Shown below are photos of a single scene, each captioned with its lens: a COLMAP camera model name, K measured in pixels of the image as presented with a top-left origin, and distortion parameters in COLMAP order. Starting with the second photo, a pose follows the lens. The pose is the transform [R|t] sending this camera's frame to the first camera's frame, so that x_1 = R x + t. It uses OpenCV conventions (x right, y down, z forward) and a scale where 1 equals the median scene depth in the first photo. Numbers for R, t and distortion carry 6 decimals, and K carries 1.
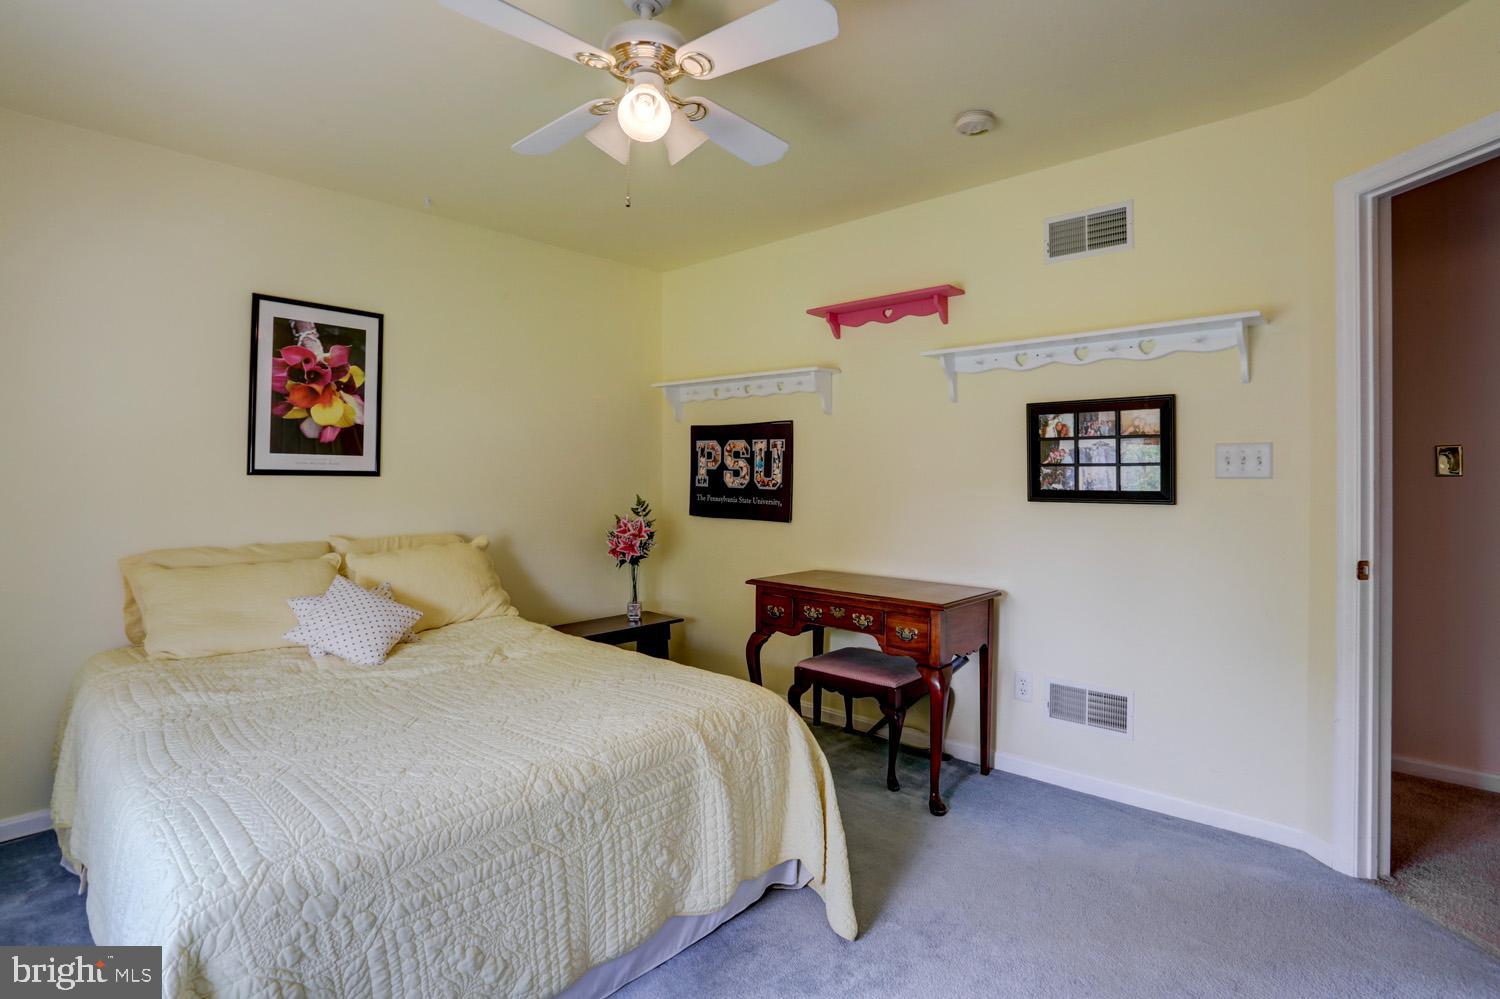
lens RADIAL K [[738.4, 0, 748.5], [0, 738.4, 487.3], [0, 0, 1]] dist [-0.069936, 0.026935]
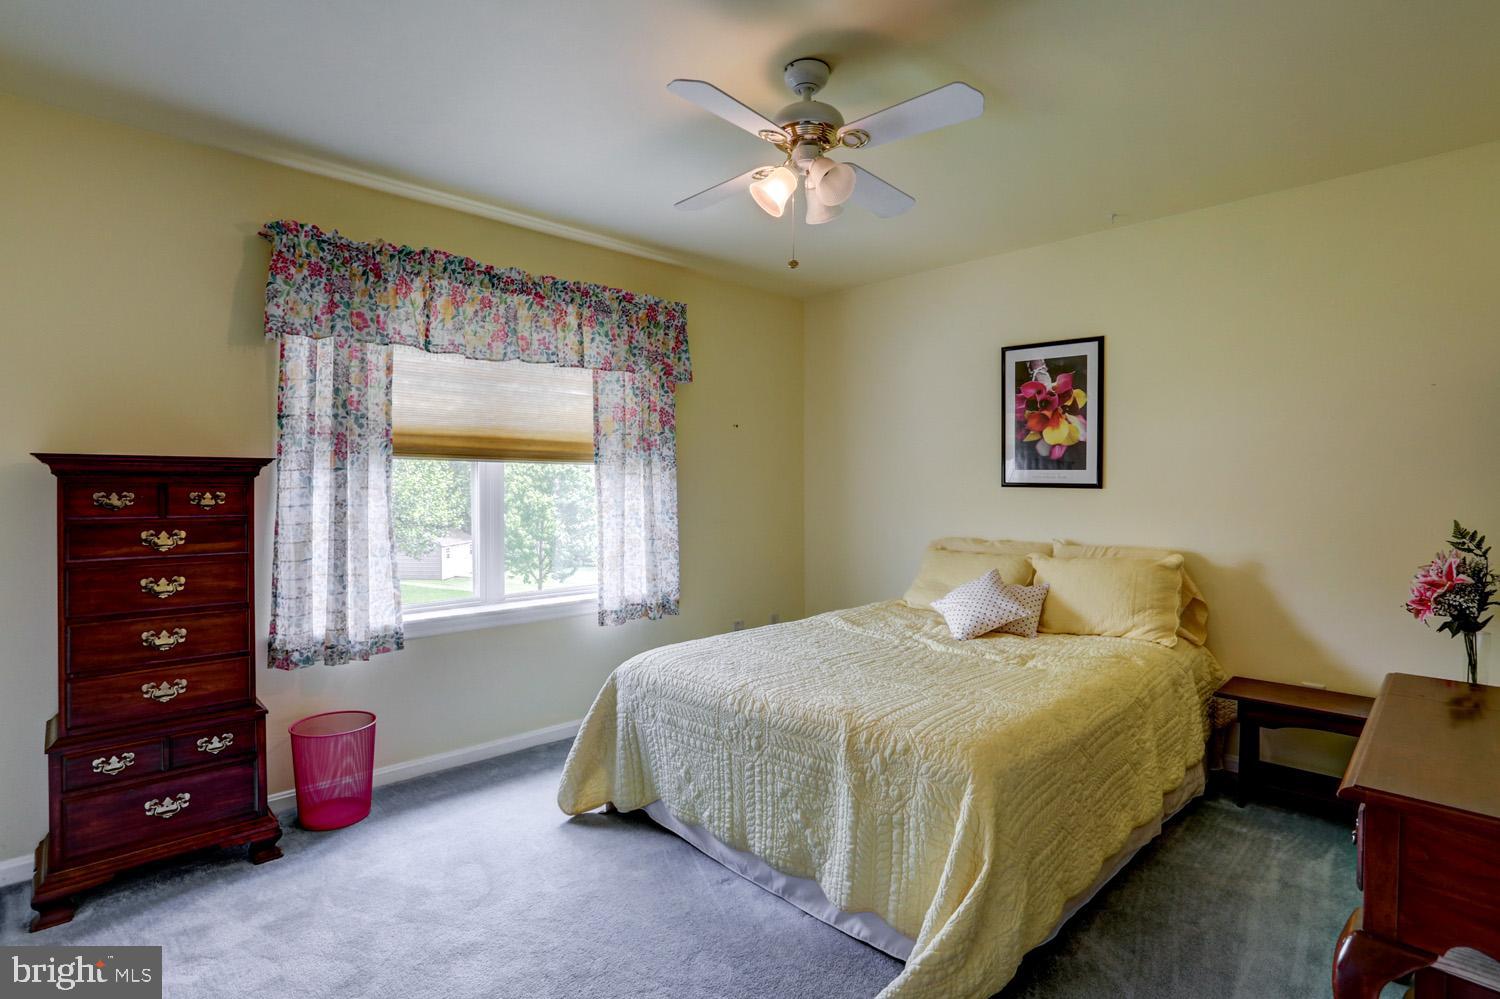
lens RADIAL K [[738.4, 0, 748.6], [0, 738.4, 491.5], [0, 0, 1]] dist [-0.069936, 0.026935]
pose [[-0.053440, 0.008752, -0.998533, 0.629989], [-0.016274, 0.999821, 0.009634, -0.013472], [0.998438, 0.016765, -0.053288, 0.581775]]
